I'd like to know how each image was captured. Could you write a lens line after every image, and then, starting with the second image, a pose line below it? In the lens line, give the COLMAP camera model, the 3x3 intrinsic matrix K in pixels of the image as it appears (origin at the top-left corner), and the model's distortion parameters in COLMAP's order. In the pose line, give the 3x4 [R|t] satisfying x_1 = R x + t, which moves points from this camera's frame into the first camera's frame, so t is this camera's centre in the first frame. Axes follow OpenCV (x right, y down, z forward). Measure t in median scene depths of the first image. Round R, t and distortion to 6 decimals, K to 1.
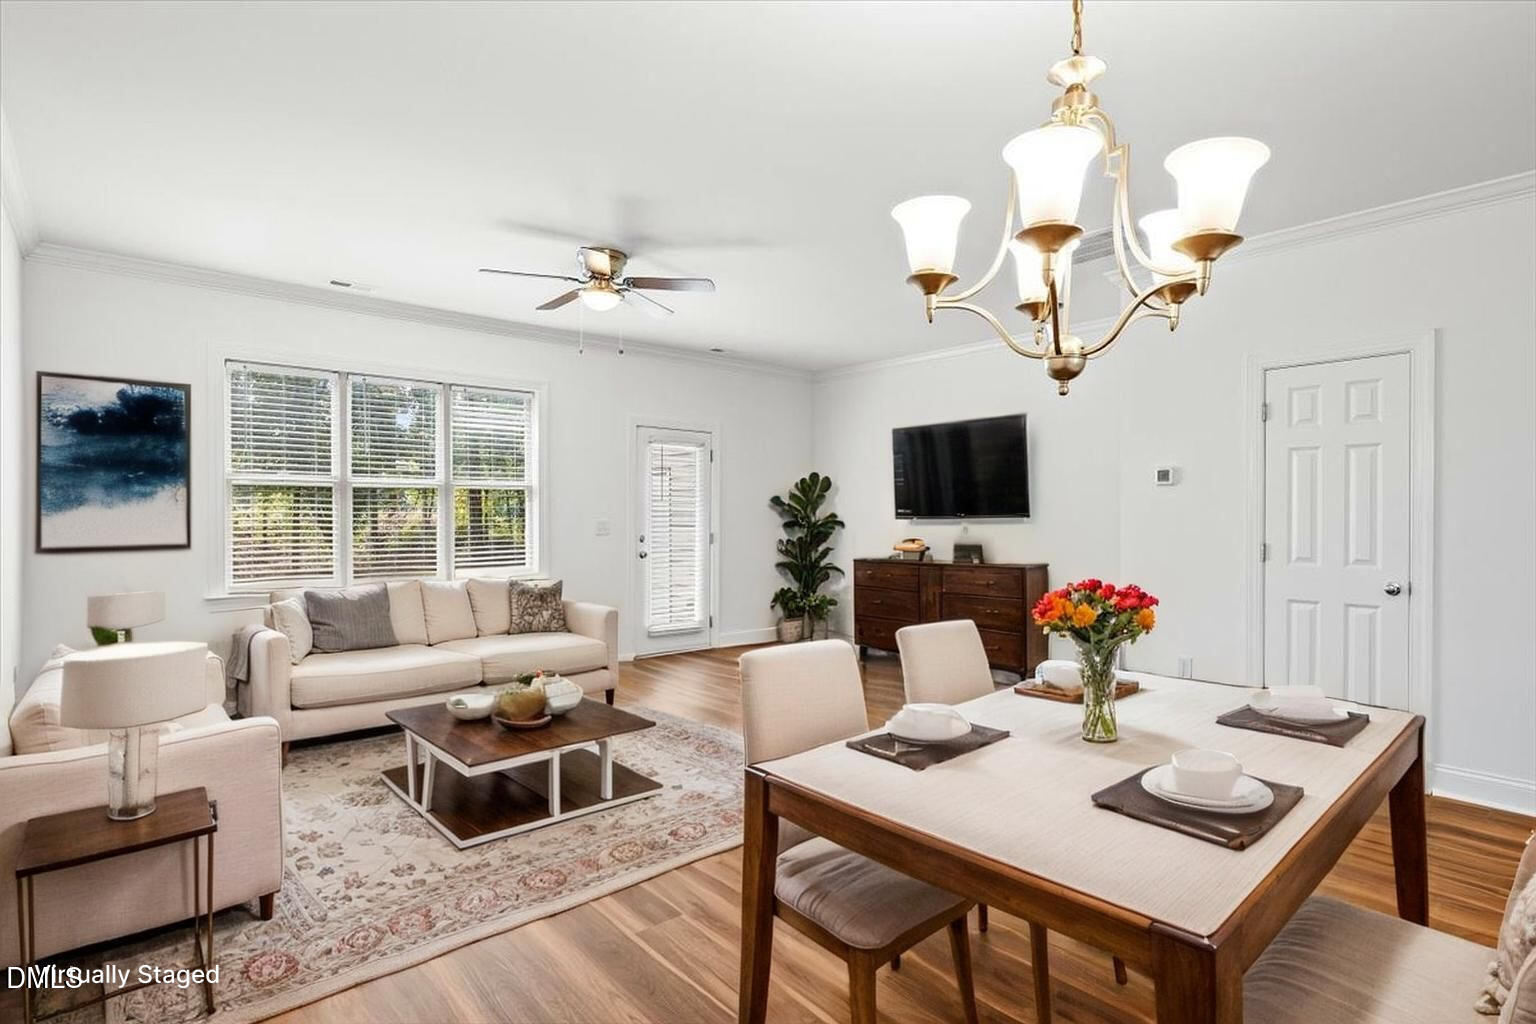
lens RADIAL K [[770.6, 0, 768.0], [0, 770.6, 512.0], [0, 0, 1]] dist [-0.000222, -0.000143]
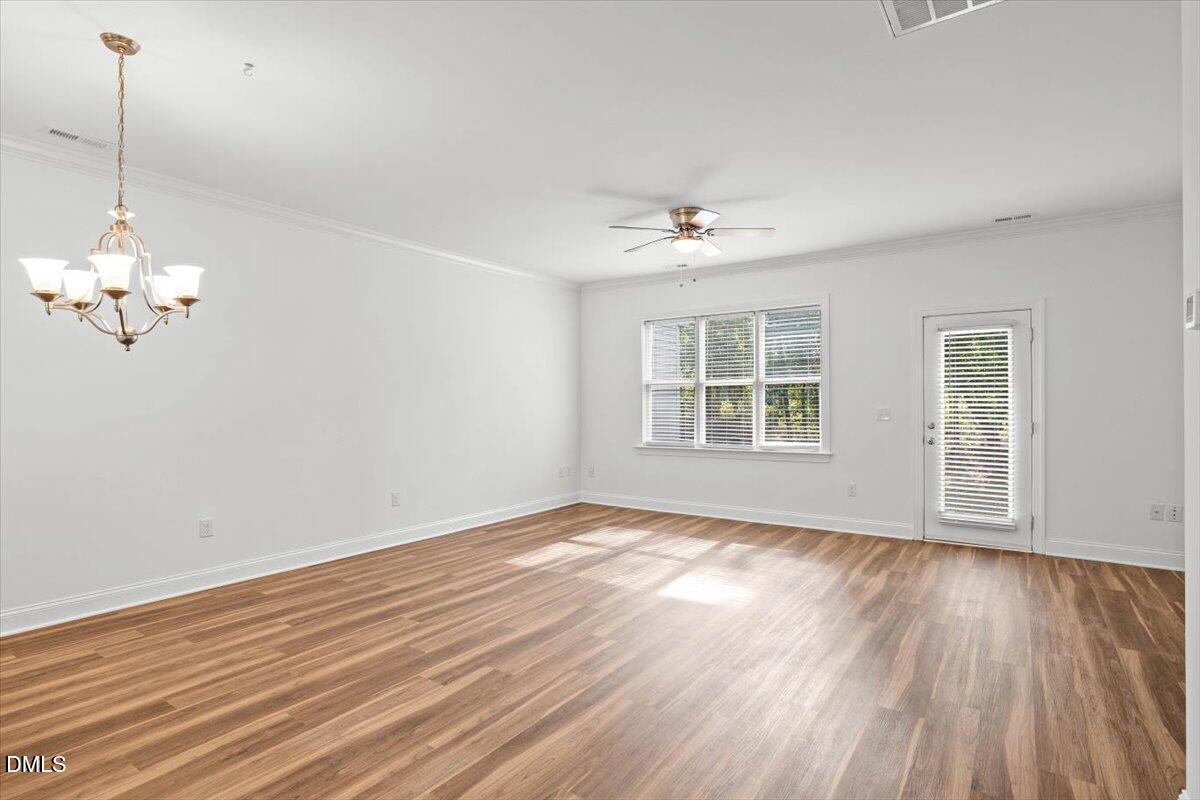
lens RADIAL K [[602.0, 0, 600.0], [0, 602.0, 400.0], [0, 0, 1]] dist [-0.000222, -0.000143]
pose [[0.231990, -0.010589, -0.972661, 0.636887], [0.001858, 0.999944, -0.010443, 0.010191], [0.972716, 0.000616, 0.231997, 0.485963]]
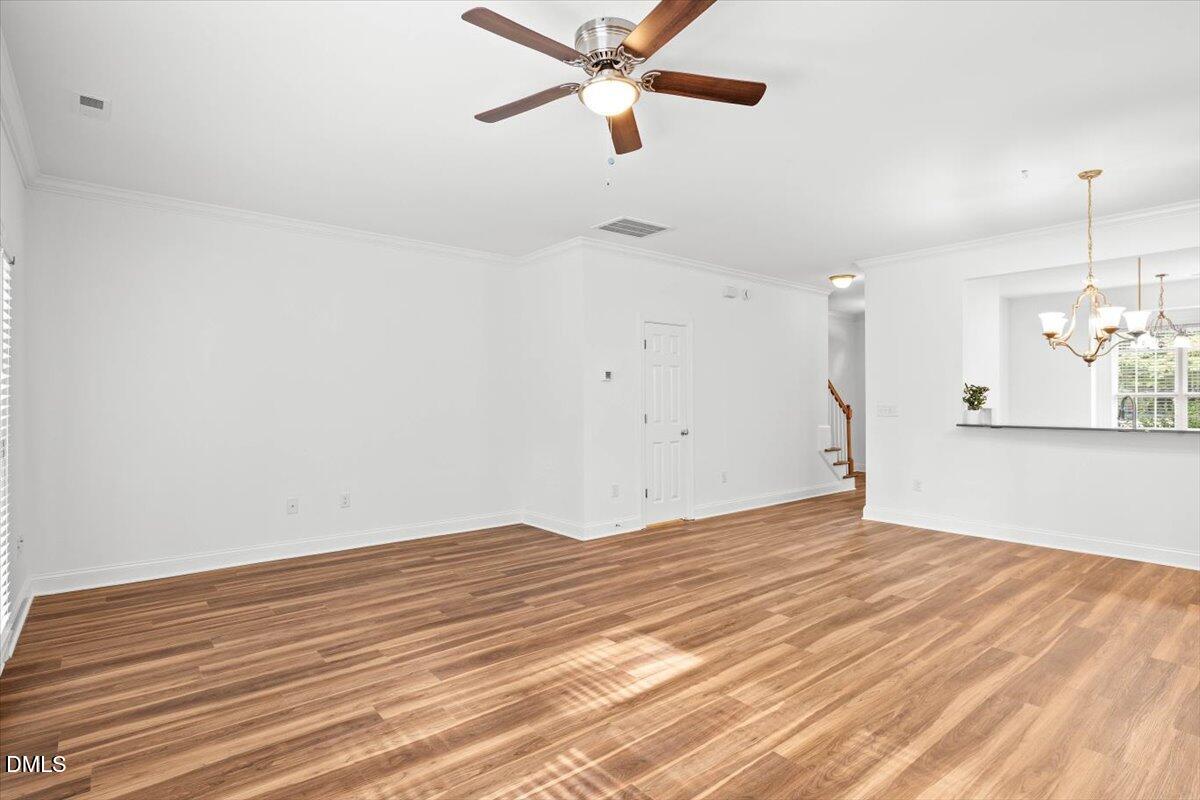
lens RADIAL K [[602.0, 0, 600.0], [0, 602.0, 400.0], [0, 0, 1]] dist [-0.000222, -0.000143]
pose [[0.045377, -0.005519, 0.998955, -0.688167], [0.003283, 0.999980, 0.005376, 0.000773], [-0.998965, 0.003035, 0.045394, 0.810849]]
